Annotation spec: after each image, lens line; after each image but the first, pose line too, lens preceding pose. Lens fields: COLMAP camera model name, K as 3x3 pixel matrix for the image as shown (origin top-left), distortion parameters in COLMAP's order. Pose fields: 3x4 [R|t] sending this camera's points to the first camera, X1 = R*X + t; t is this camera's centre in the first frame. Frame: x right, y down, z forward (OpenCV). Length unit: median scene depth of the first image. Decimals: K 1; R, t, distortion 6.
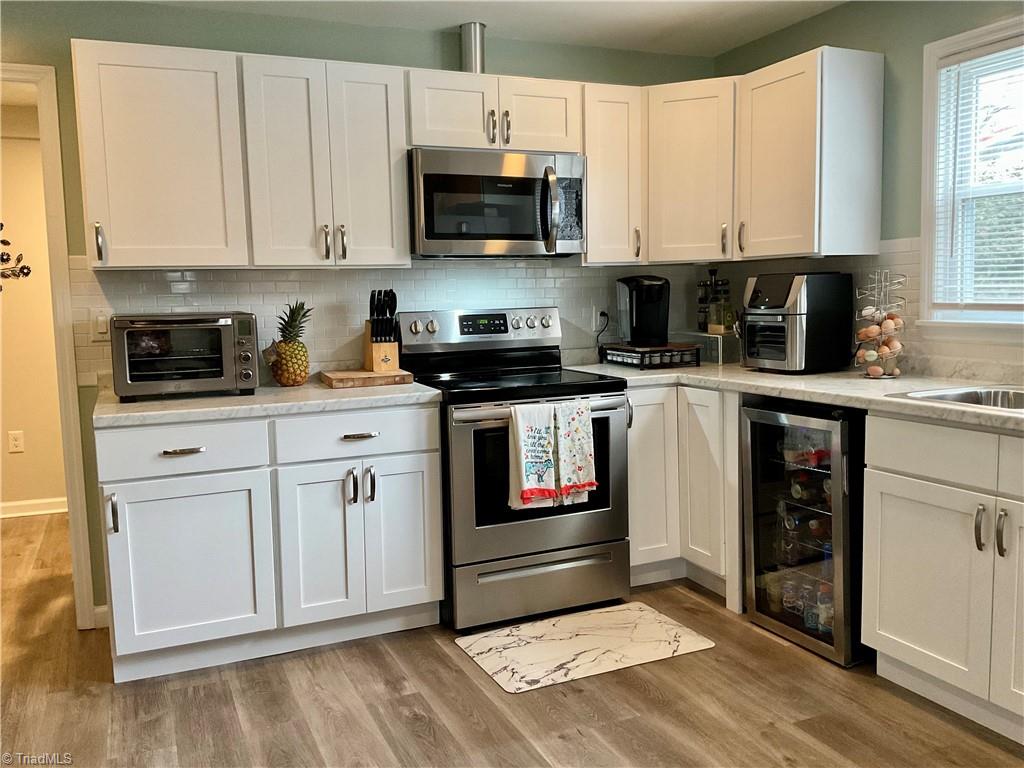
lens RADIAL K [[848.2, 0, 514.6], [0, 848.2, 378.5], [0, 0, 1]] dist [0.099953, -0.179352]
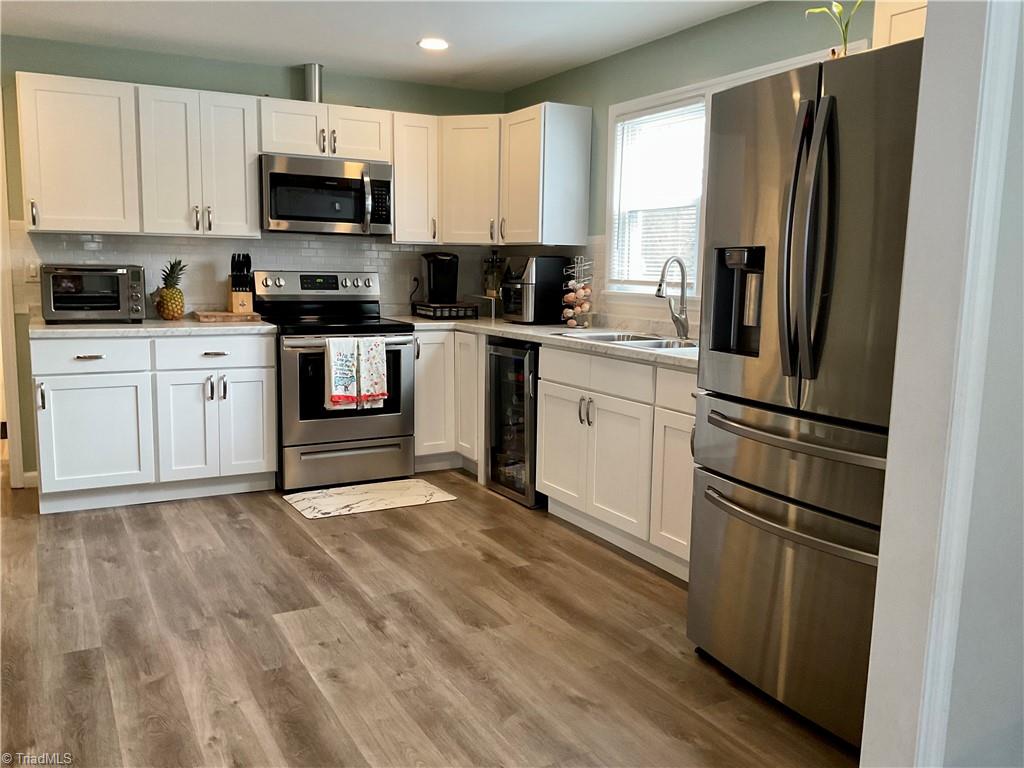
lens RADIAL K [[852.0, 0, 513.6], [0, 852.0, 377.9], [0, 0, 1]] dist [0.144810, -0.293381]
pose [[0.995762, 0.029090, 0.087245, 0.187123], [-0.031823, 0.999040, 0.030104, 0.045703], [-0.086286, -0.032753, 0.995732, -0.489722]]
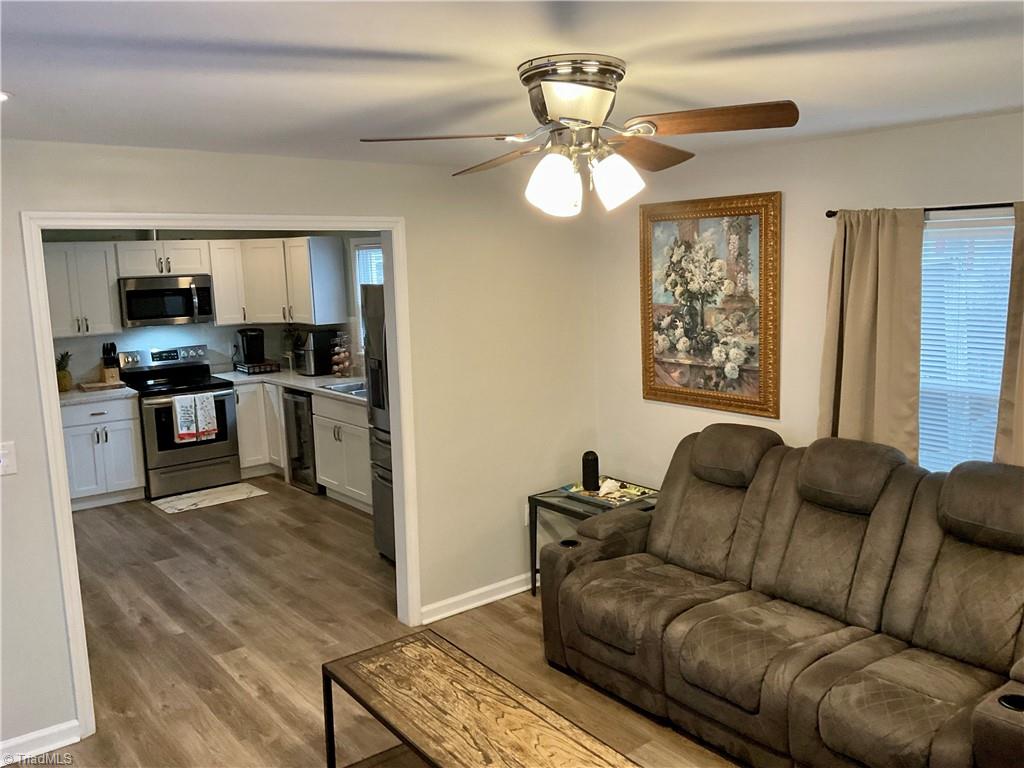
lens RADIAL K [[852.0, 0, 513.6], [0, 852.0, 377.9], [0, 0, 1]] dist [0.144810, -0.293381]
pose [[0.969892, -0.041900, 0.239906, 0.318630], [0.033158, 0.998635, 0.040363, -0.078822], [-0.241270, -0.031193, 0.969957, -1.408432]]
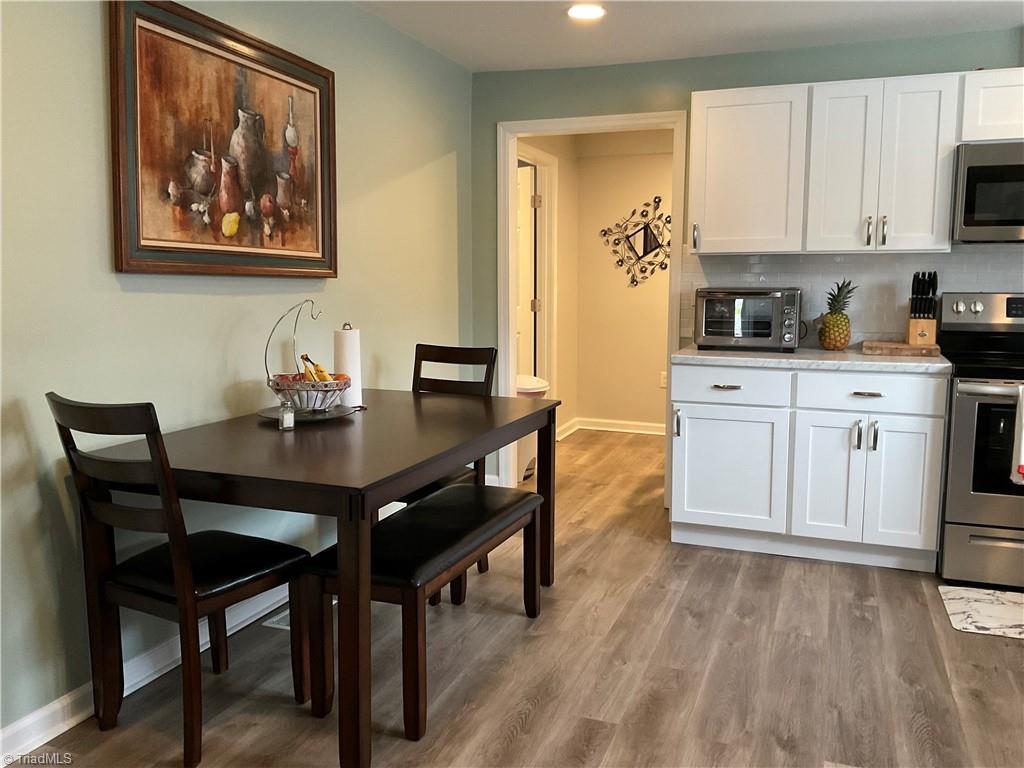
lens RADIAL K [[852.0, 0, 513.6], [0, 852.0, 377.9], [0, 0, 1]] dist [0.144810, -0.293381]
pose [[0.711895, 0.107143, -0.694065, 0.289431], [-0.089636, 0.994073, 0.061516, 0.013811], [0.696542, 0.018421, 0.717279, -0.207563]]
